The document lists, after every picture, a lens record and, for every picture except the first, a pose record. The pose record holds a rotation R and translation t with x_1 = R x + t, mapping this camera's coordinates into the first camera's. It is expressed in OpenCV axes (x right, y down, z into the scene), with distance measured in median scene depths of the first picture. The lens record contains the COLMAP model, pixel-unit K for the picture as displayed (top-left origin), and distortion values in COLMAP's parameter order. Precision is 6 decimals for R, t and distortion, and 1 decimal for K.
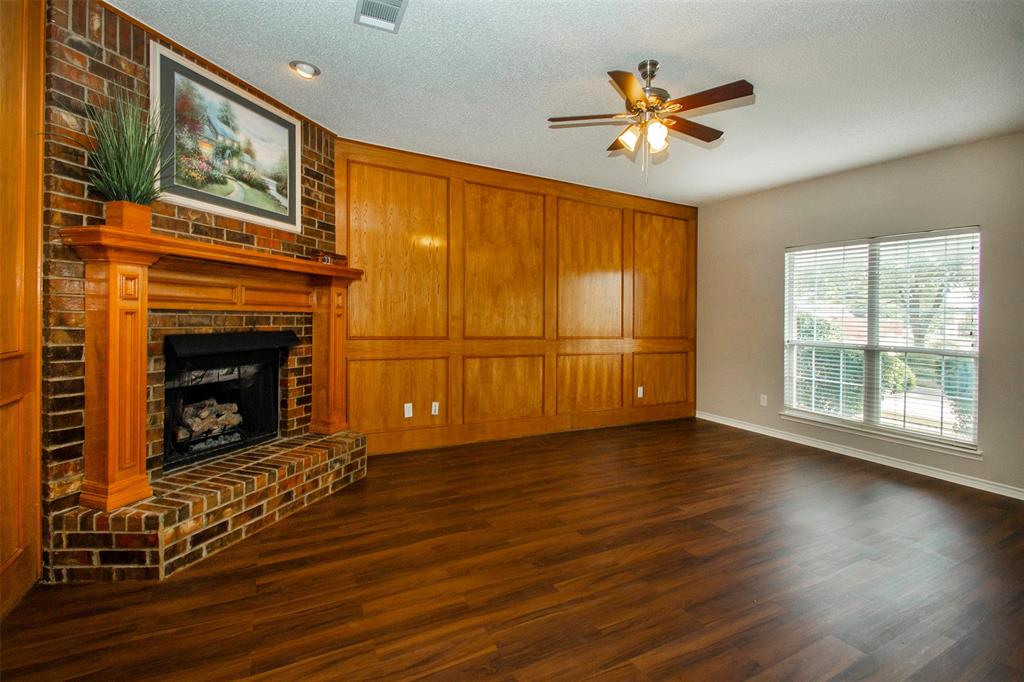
lens RADIAL K [[417.4, 0, 510.3], [0, 417.4, 304.3], [0, 0, 1]] dist [-0.001007, -0.000371]
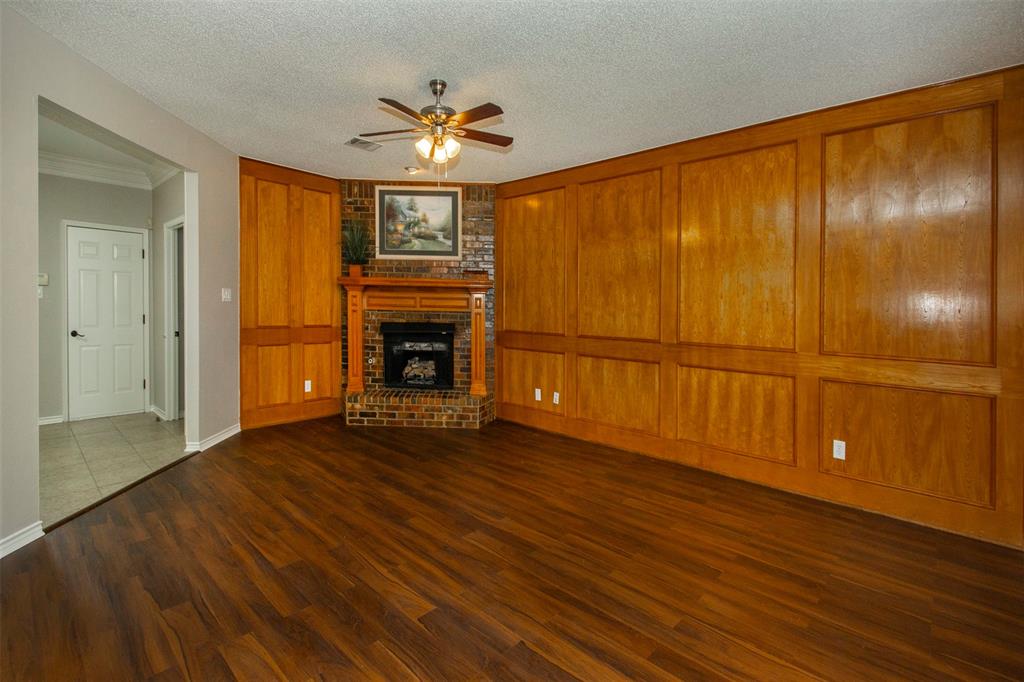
lens RADIAL K [[464.3, 0, 512.9], [0, 464.3, 316.5], [0, 0, 1]] dist [-0.000593, -0.000420]
pose [[0.359409, -0.002254, -0.933177, 1.229480], [0.011779, 0.999928, 0.002121, 0.036931], [0.933106, -0.011754, 0.359410, 0.592336]]
